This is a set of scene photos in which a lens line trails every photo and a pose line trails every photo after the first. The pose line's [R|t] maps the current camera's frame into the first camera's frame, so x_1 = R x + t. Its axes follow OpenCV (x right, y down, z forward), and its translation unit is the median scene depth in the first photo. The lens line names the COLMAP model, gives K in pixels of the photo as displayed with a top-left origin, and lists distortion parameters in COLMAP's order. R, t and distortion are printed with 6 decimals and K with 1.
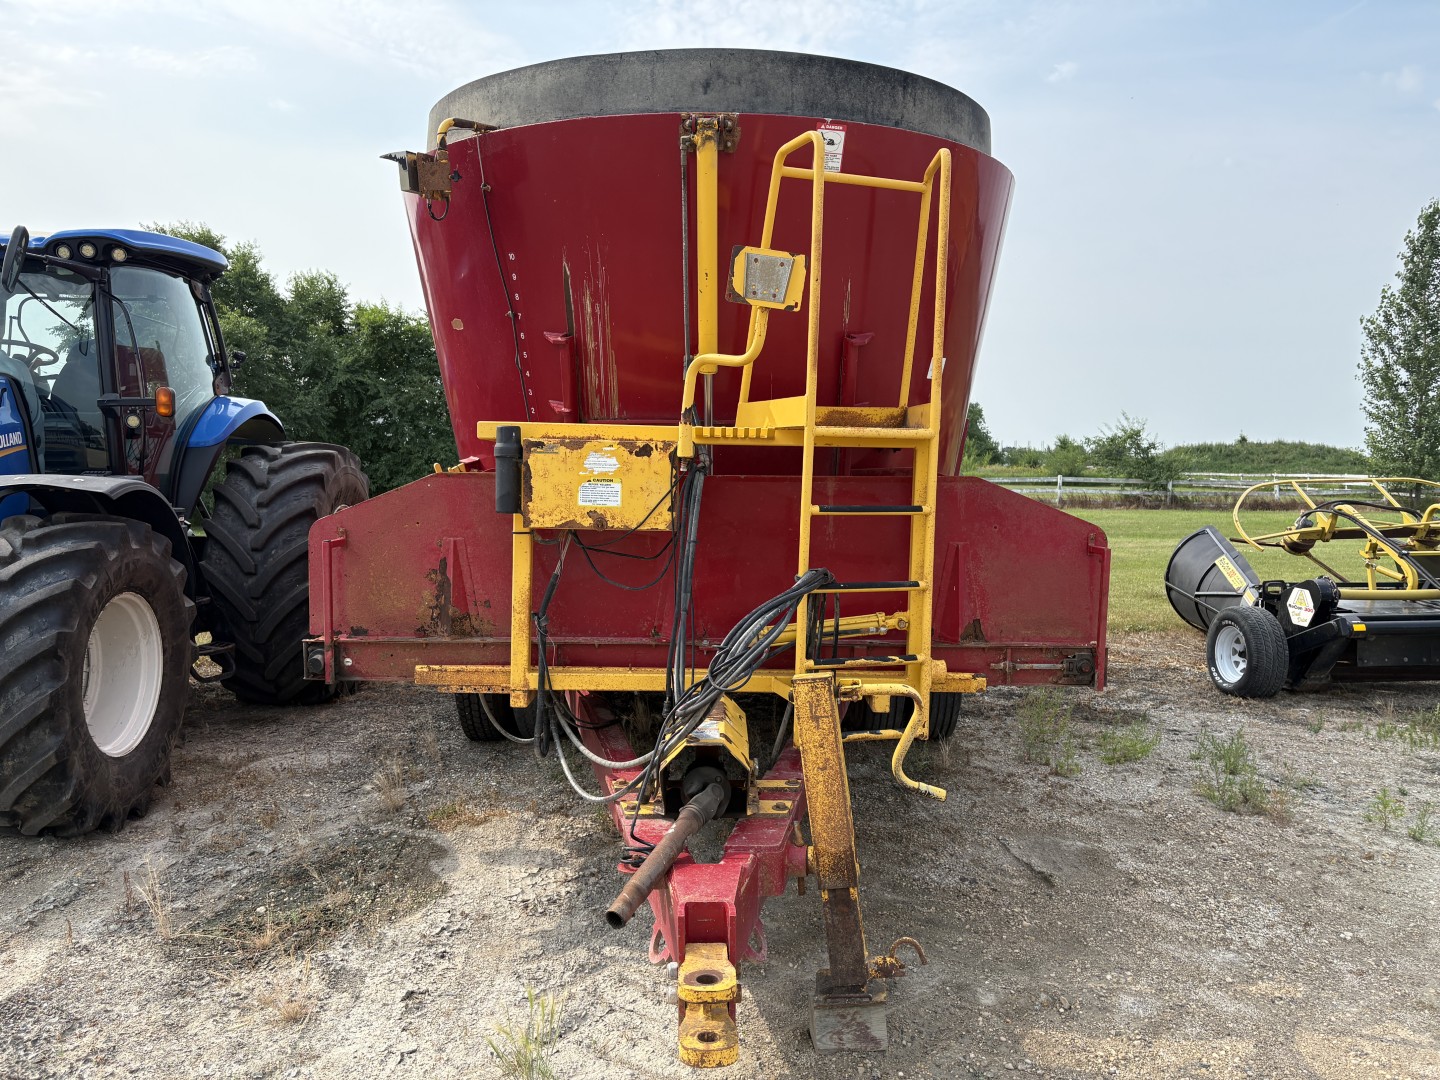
lens RADIAL K [[1096.3, 0, 717.8], [0, 1096.3, 546.7], [0, 0, 1]] dist [0.009796, 0.007426]
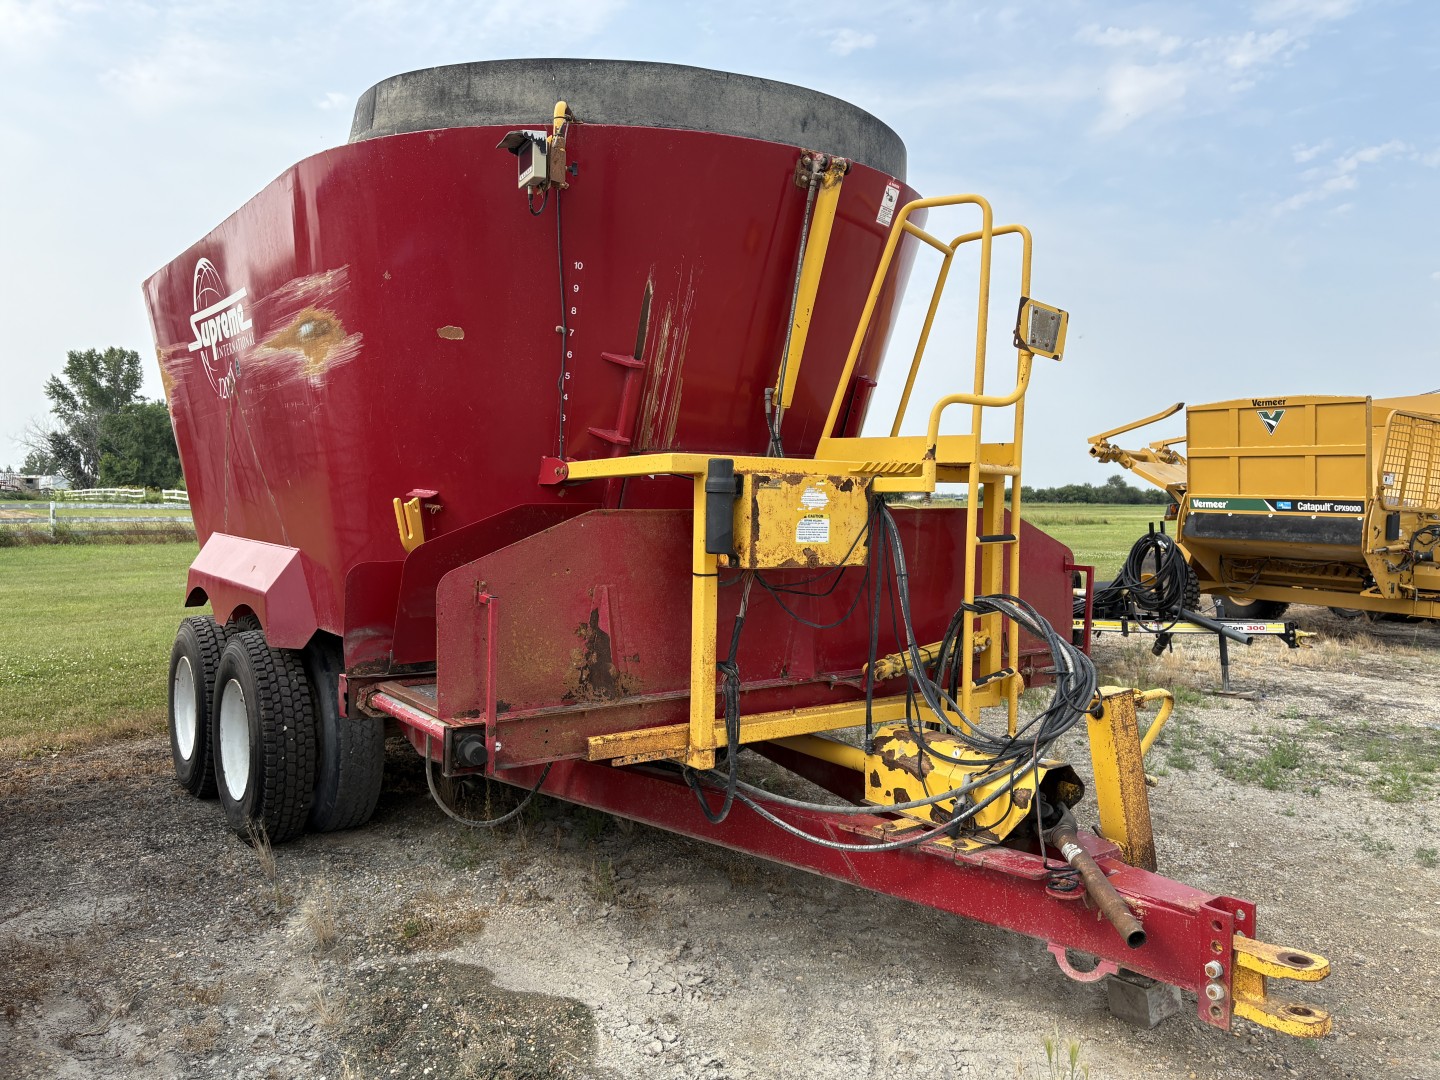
lens RADIAL K [[1091.1, 0, 720.9], [0, 1091.1, 531.9], [0, 0, 1]] dist [0.046355, -0.039911]
pose [[0.807144, -0.023618, 0.589882, -0.690118], [0.046414, 0.998645, -0.023526, -0.026123], [-0.588527, 0.046368, 0.807147, 0.254272]]
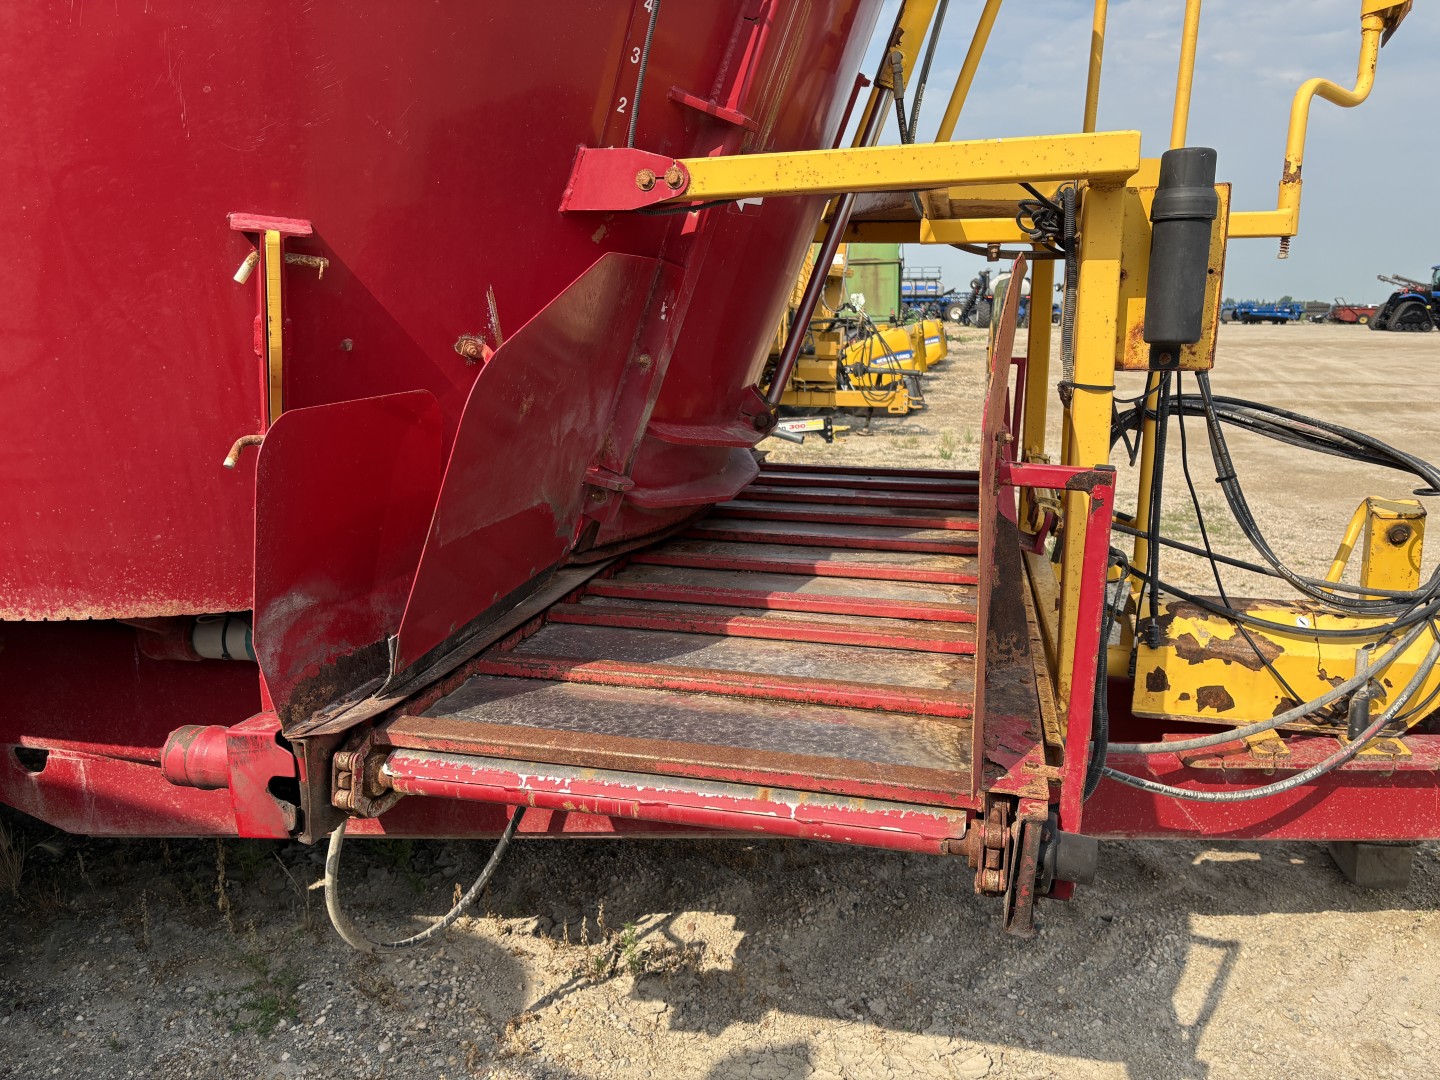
lens RADIAL K [[1096.3, 0, 717.8], [0, 1096.3, 546.7], [0, 0, 1]] dist [0.009796, 0.007426]
pose [[0.224849, -0.216177, 0.950111, -0.677159], [0.082161, 0.975813, 0.202581, -0.054629], [-0.970923, 0.032512, 0.237172, 1.030584]]
